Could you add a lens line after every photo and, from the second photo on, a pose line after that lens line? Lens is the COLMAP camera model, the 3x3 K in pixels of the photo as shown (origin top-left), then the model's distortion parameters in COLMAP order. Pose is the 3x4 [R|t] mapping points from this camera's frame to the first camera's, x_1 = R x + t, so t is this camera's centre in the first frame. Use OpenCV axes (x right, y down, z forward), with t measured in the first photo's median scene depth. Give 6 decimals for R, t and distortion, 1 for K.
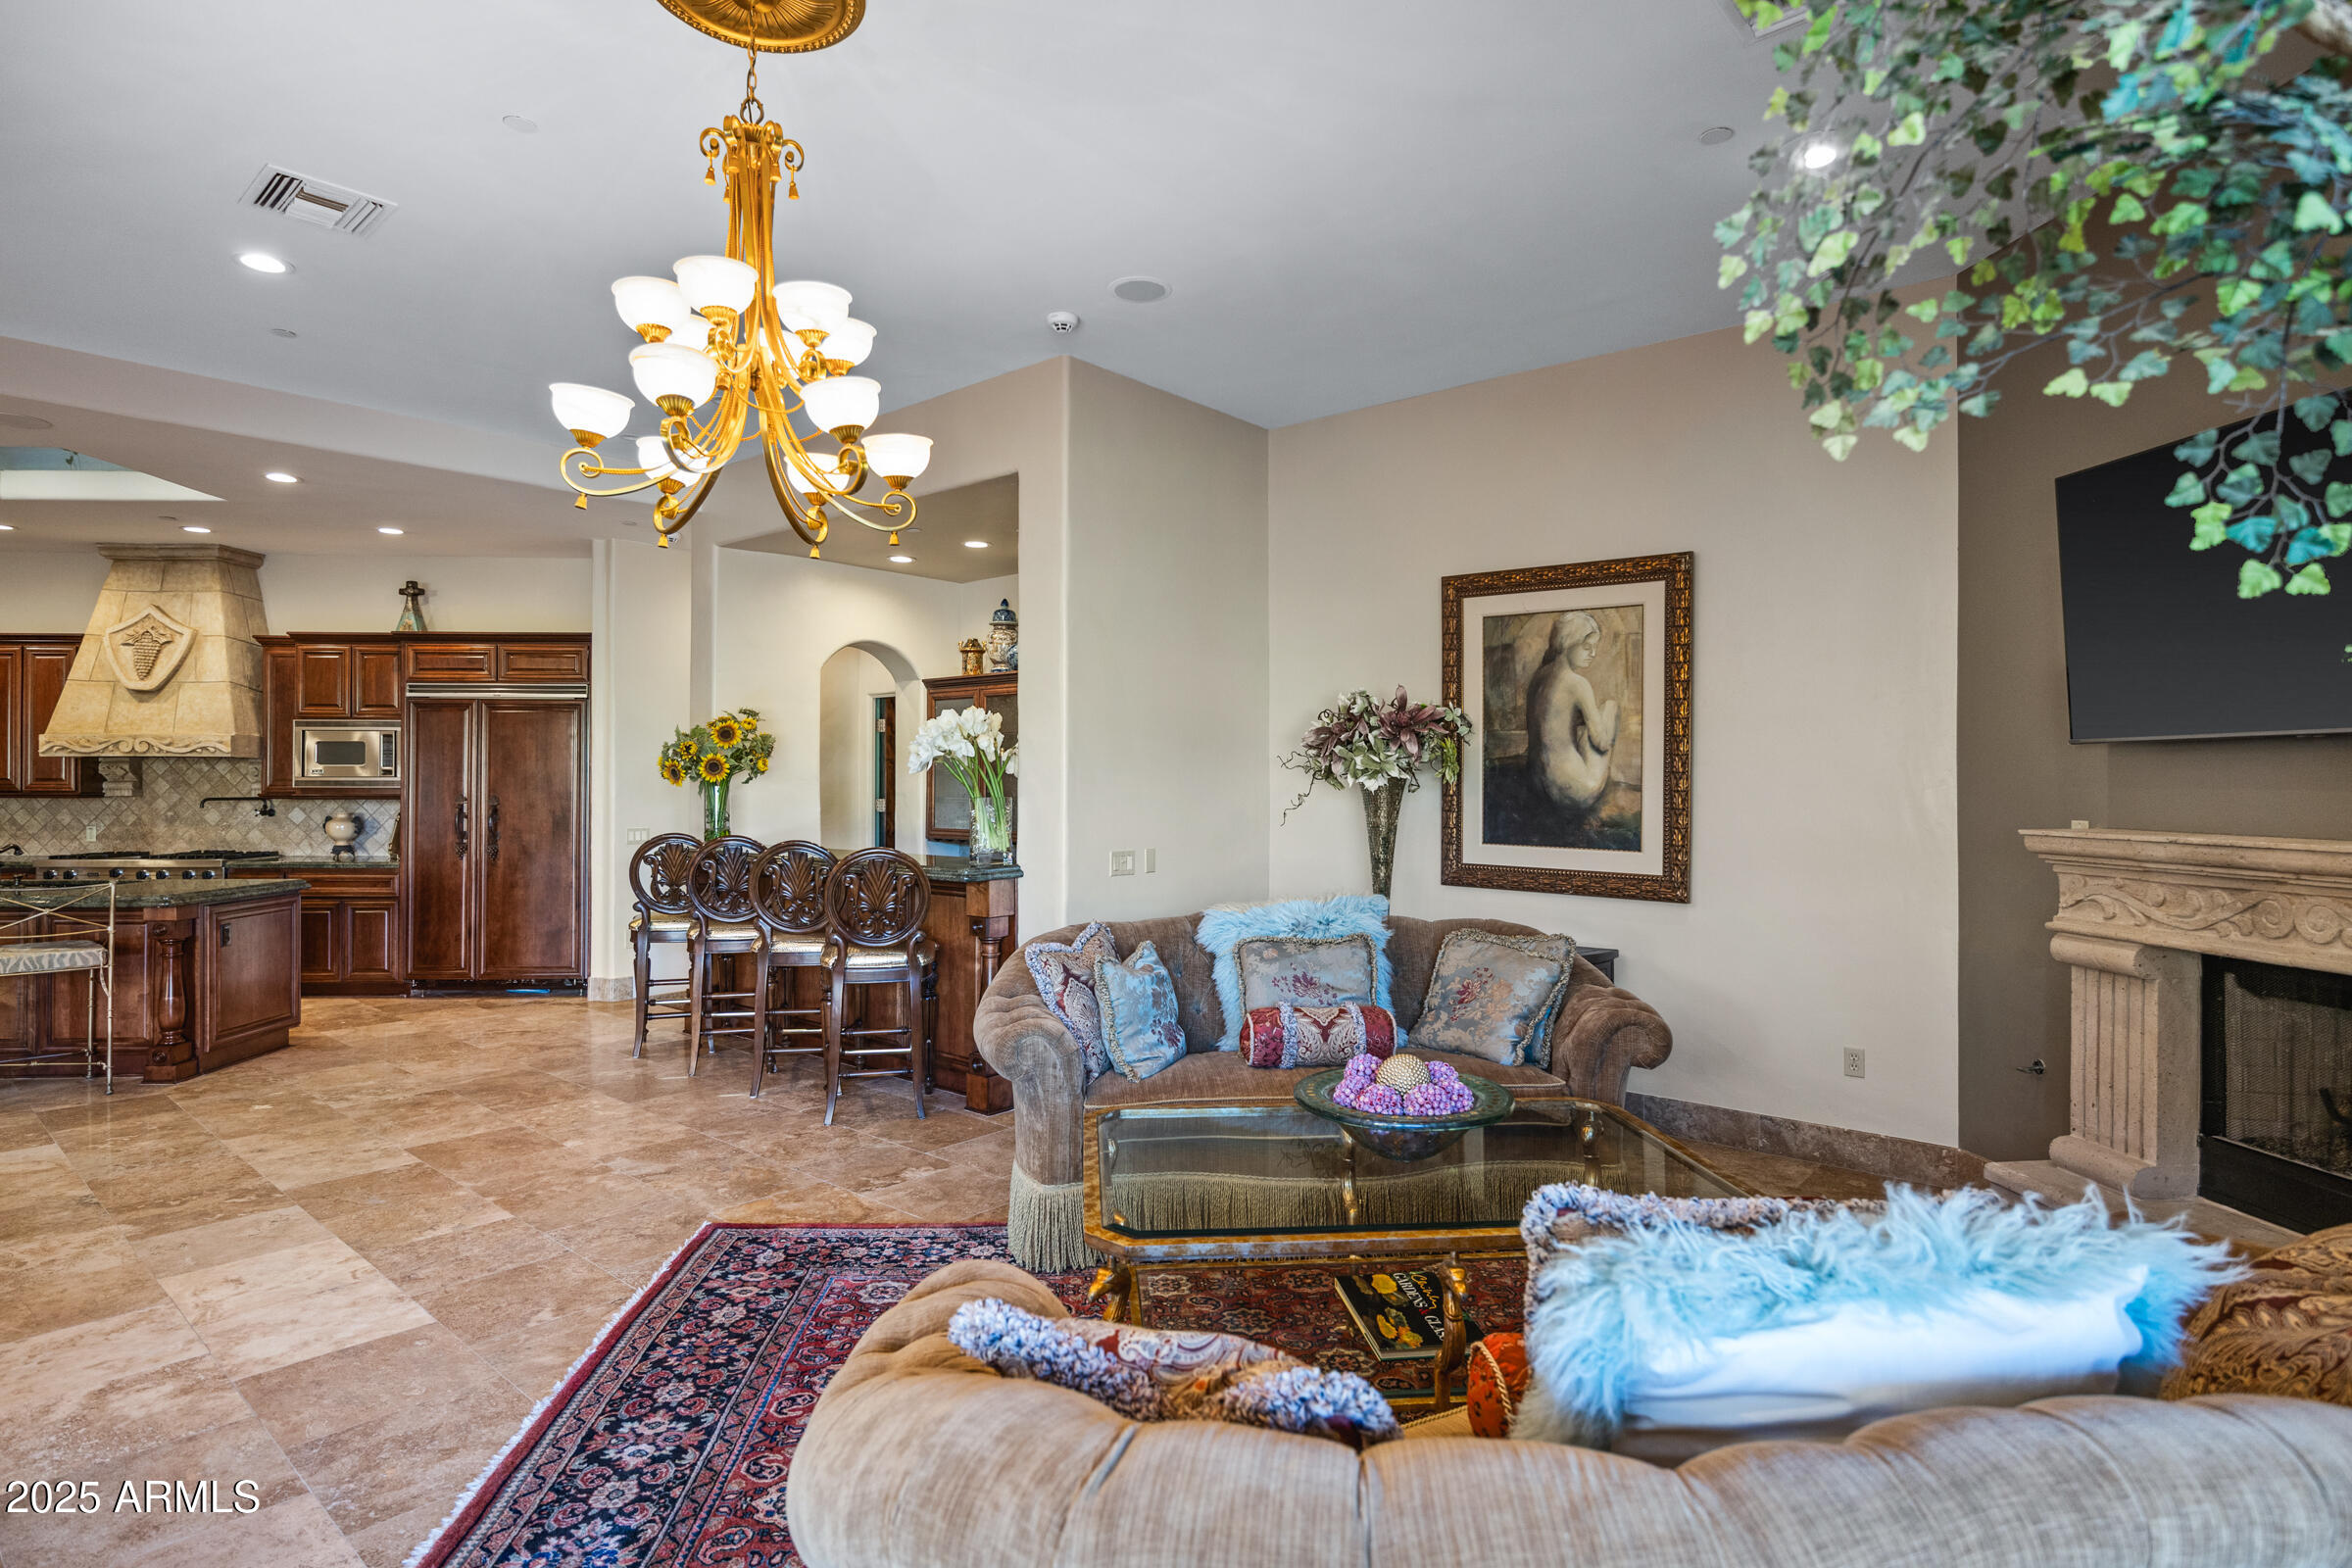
lens RADIAL K [[1231.4, 0, 1173.8], [0, 1231.4, 781.5], [0, 0, 1]] dist [-0.005489, -0.001340]
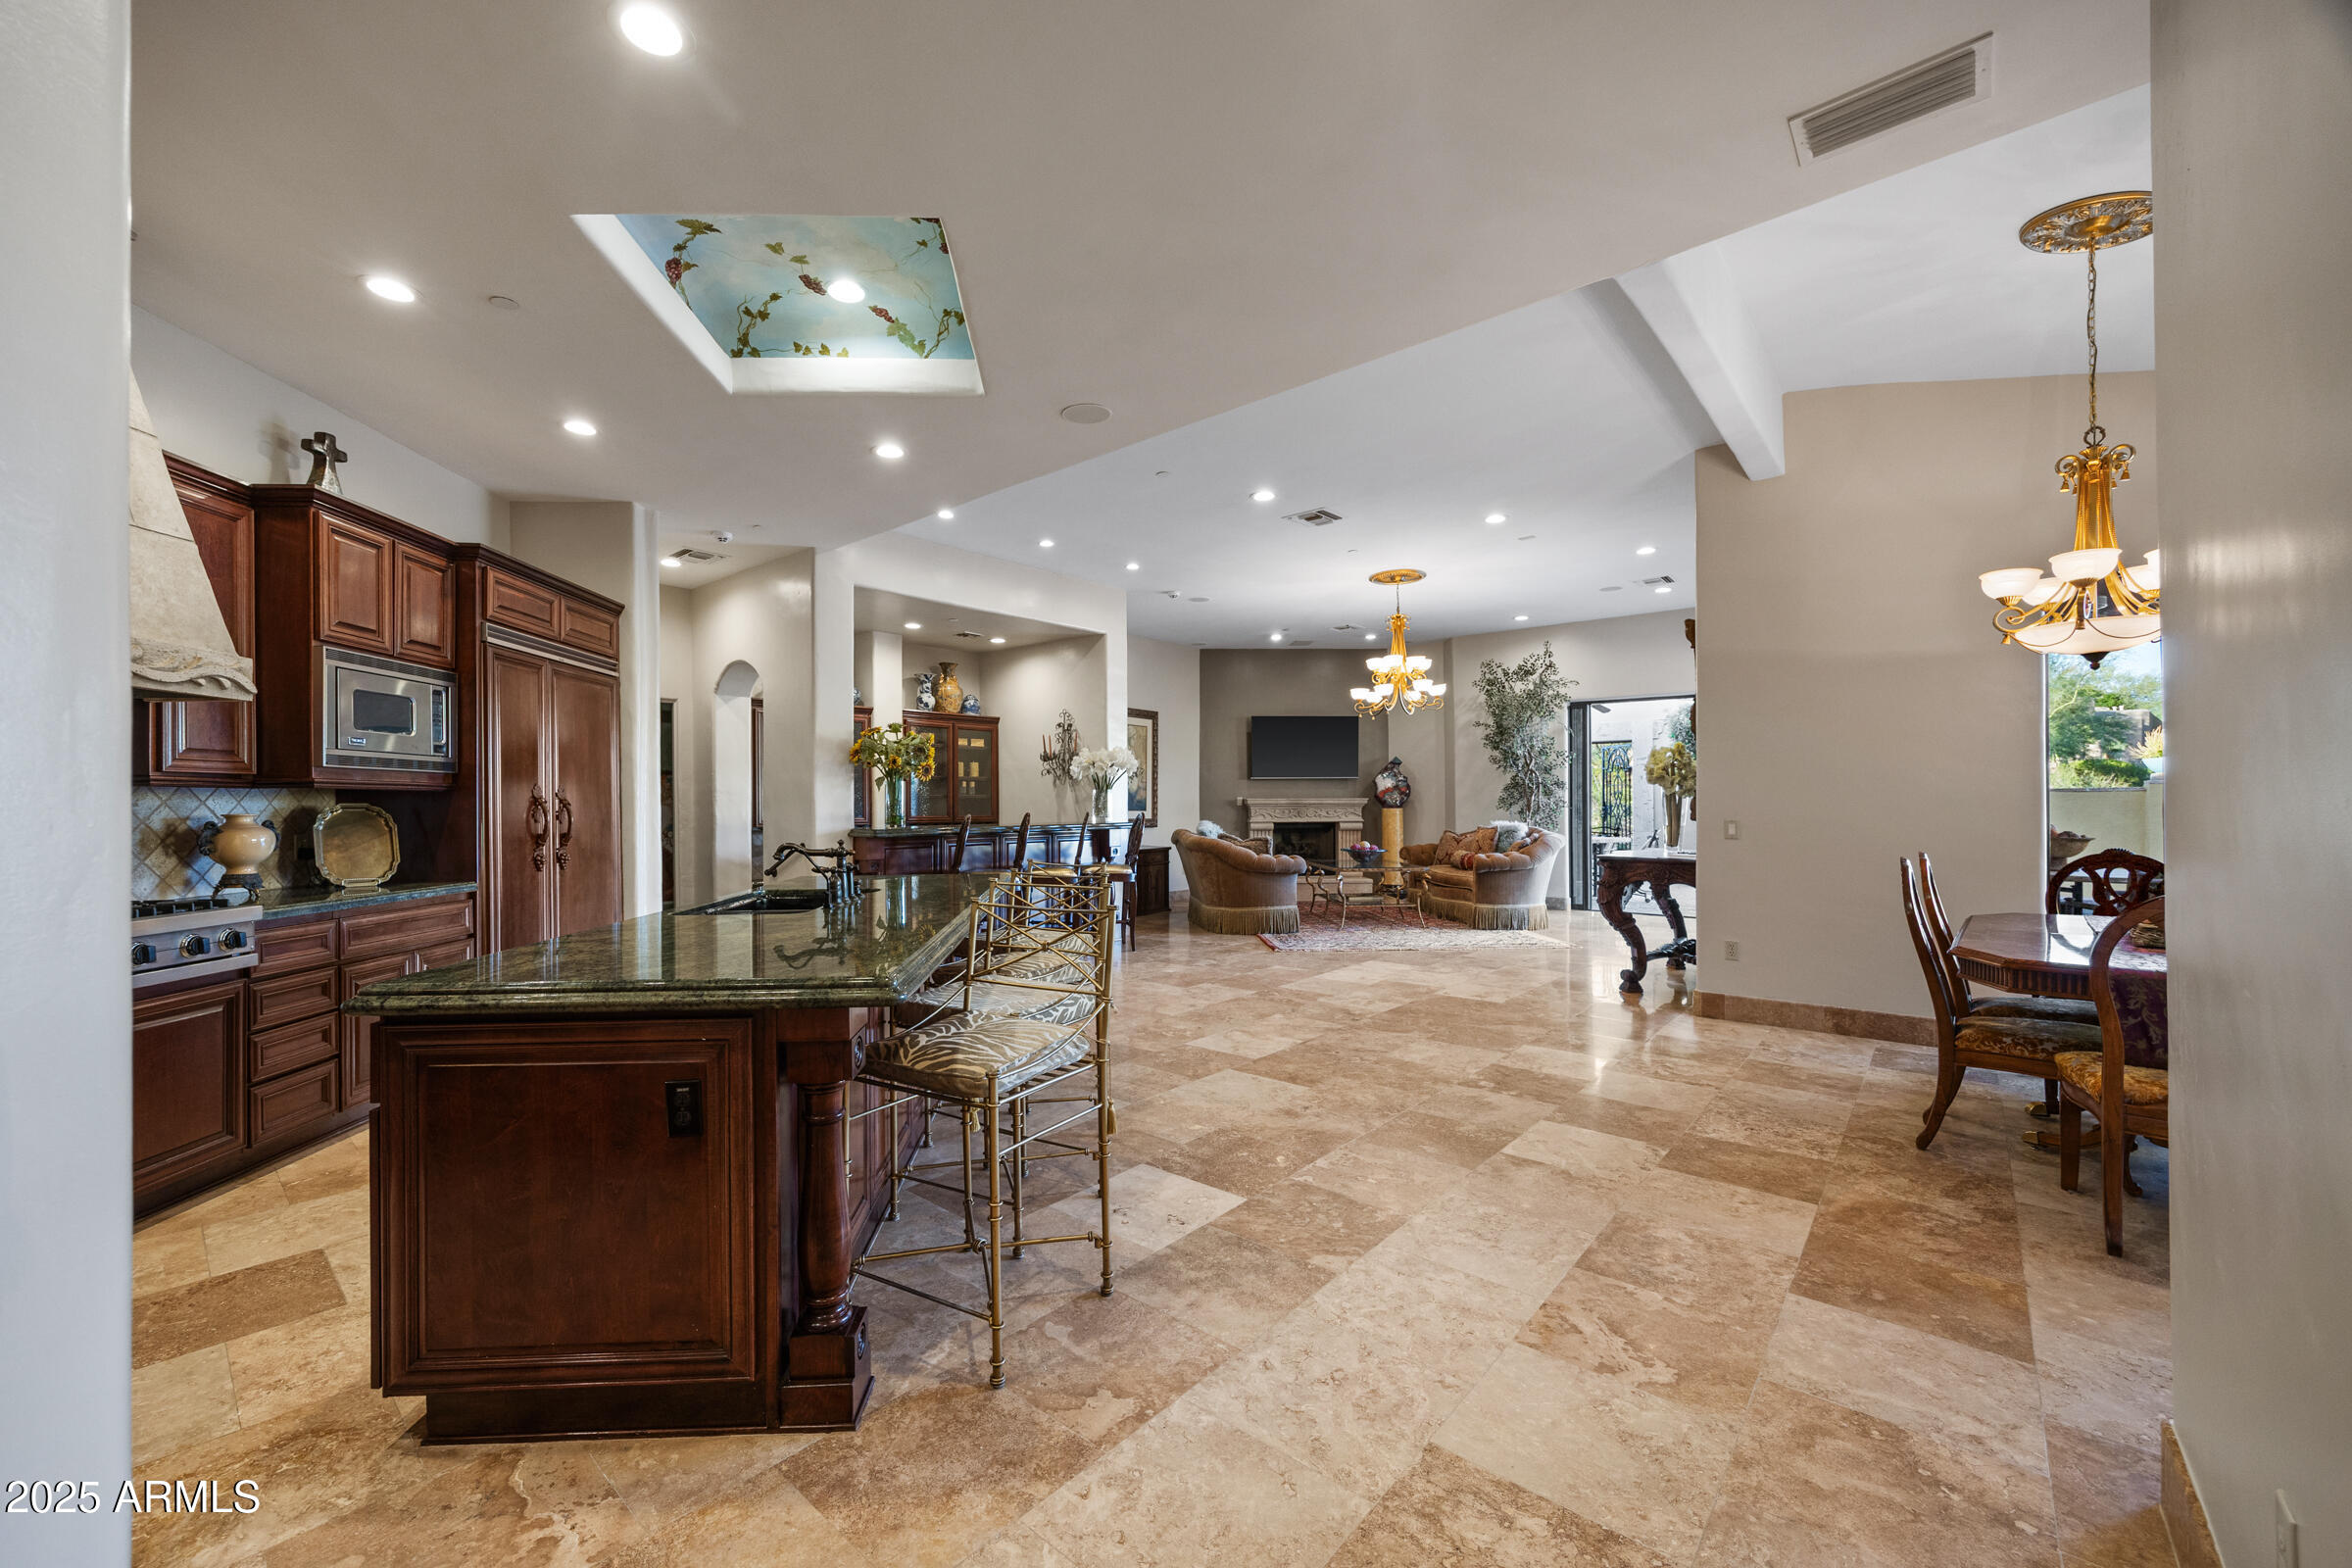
lens RADIAL K [[959.6, 0, 1169.7], [0, 959.6, 794.5], [0, 0, 1]] dist [0.004572, -0.001047]
pose [[-0.032342, 0.006128, 0.999458, -1.154996], [-0.000254, 0.999981, -0.006140, 0.019825], [-0.999477, -0.000453, -0.032340, 0.618809]]
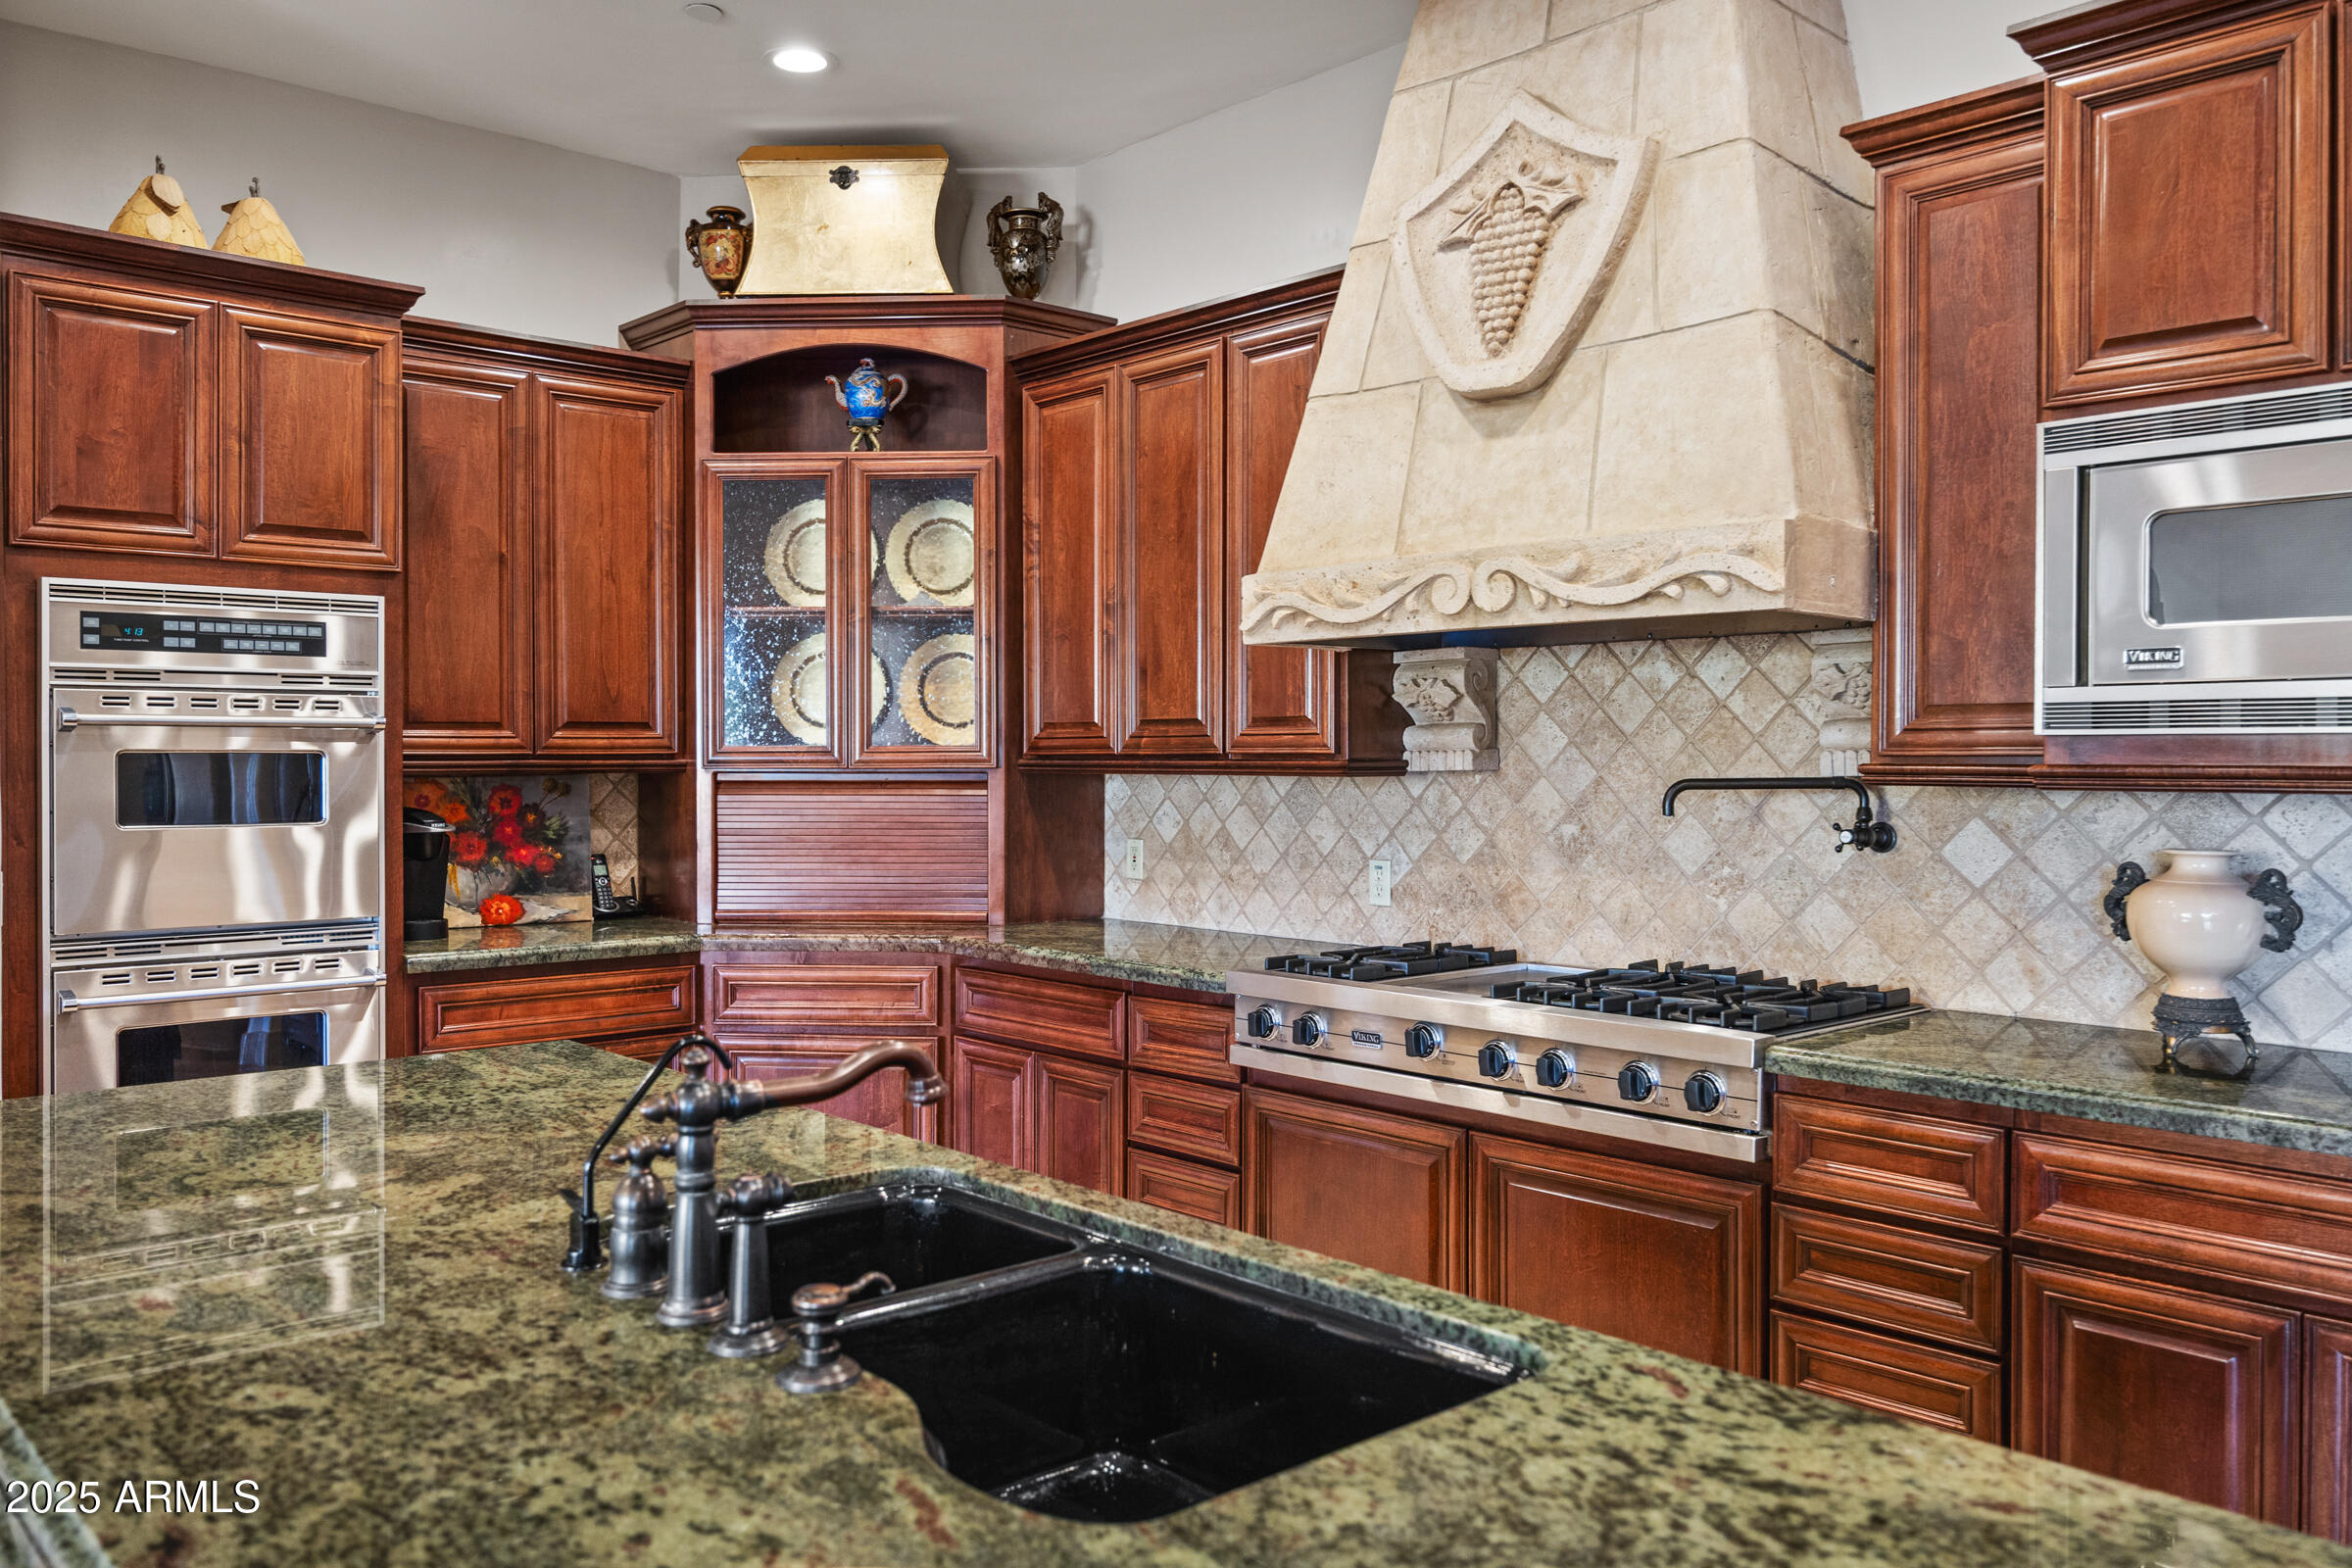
lens RADIAL K [[1779.5, 0, 1176.7], [0, 1779.5, 774.4], [0, 0, 1]] dist [-0.004225, -0.000267]
pose [[0.636009, 0.007004, -0.771650, -0.561743], [0.004158, 0.999913, 0.012502, 0.006846], [0.771671, -0.011160, 0.635924, 0.669990]]
